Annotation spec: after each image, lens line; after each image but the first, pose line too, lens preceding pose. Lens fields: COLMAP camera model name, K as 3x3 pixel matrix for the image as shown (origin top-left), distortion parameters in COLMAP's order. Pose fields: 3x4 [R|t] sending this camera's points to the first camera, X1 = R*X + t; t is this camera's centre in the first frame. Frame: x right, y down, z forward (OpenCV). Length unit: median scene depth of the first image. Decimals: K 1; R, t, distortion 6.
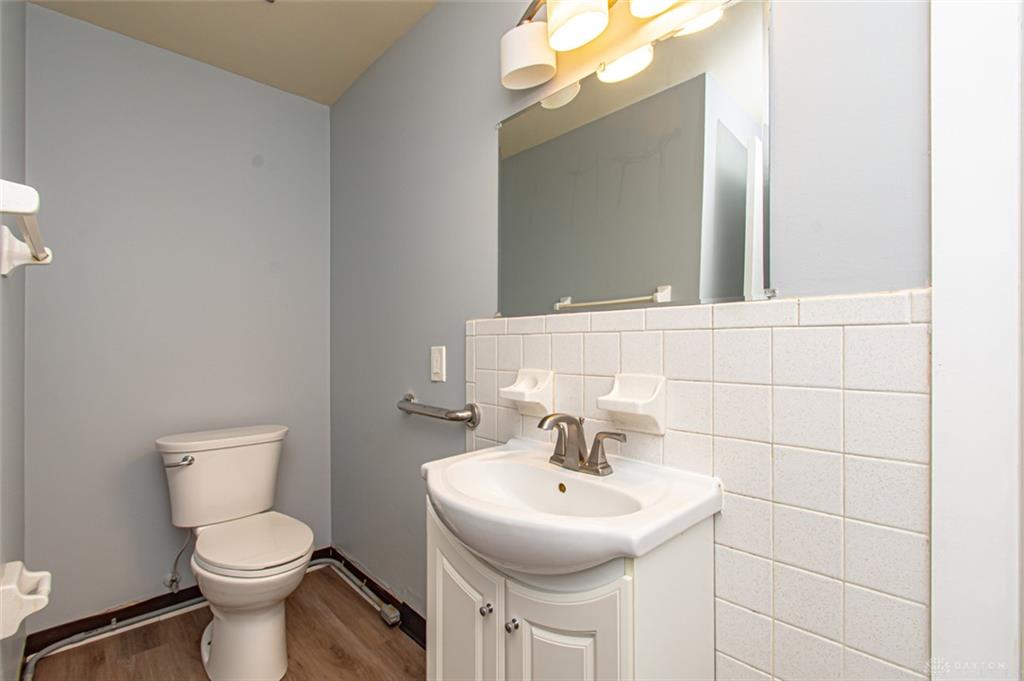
lens RADIAL K [[457.5, 0, 510.4], [0, 457.5, 347.4], [0, 0, 1]] dist [-0.001482, -0.000090]
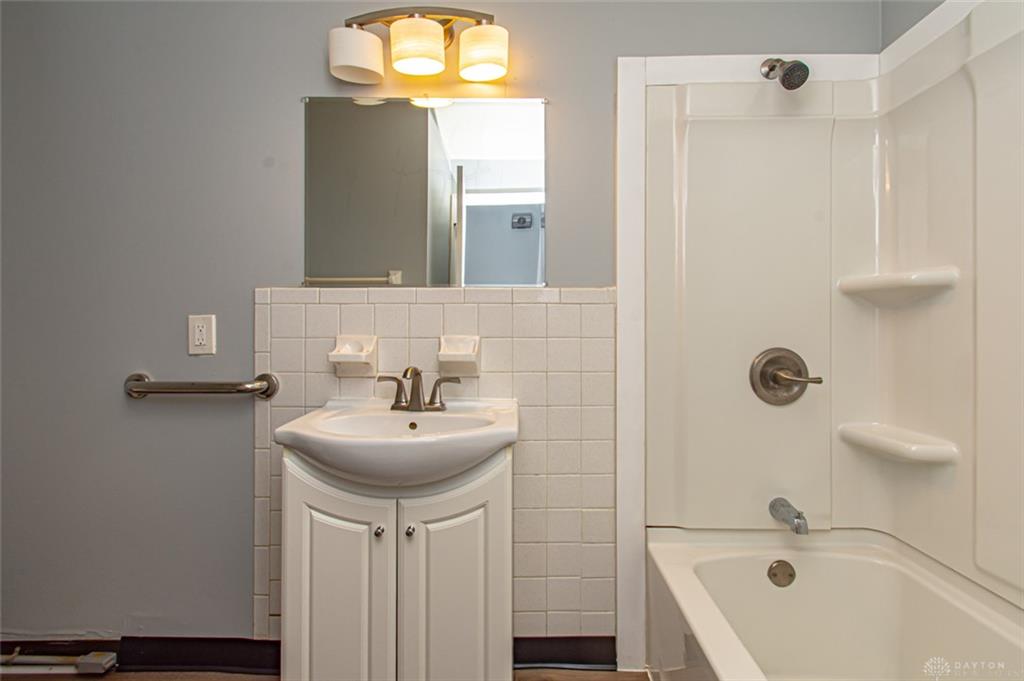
lens RADIAL K [[457.5, 0, 512.9], [0, 457.5, 332.7], [0, 0, 1]] dist [-0.001482, -0.000090]
pose [[0.685286, 0.000074, 0.728274, -0.485685], [-0.000431, 1.000000, 0.000304, 0.040115], [-0.728274, -0.000522, 0.685286, -0.049053]]
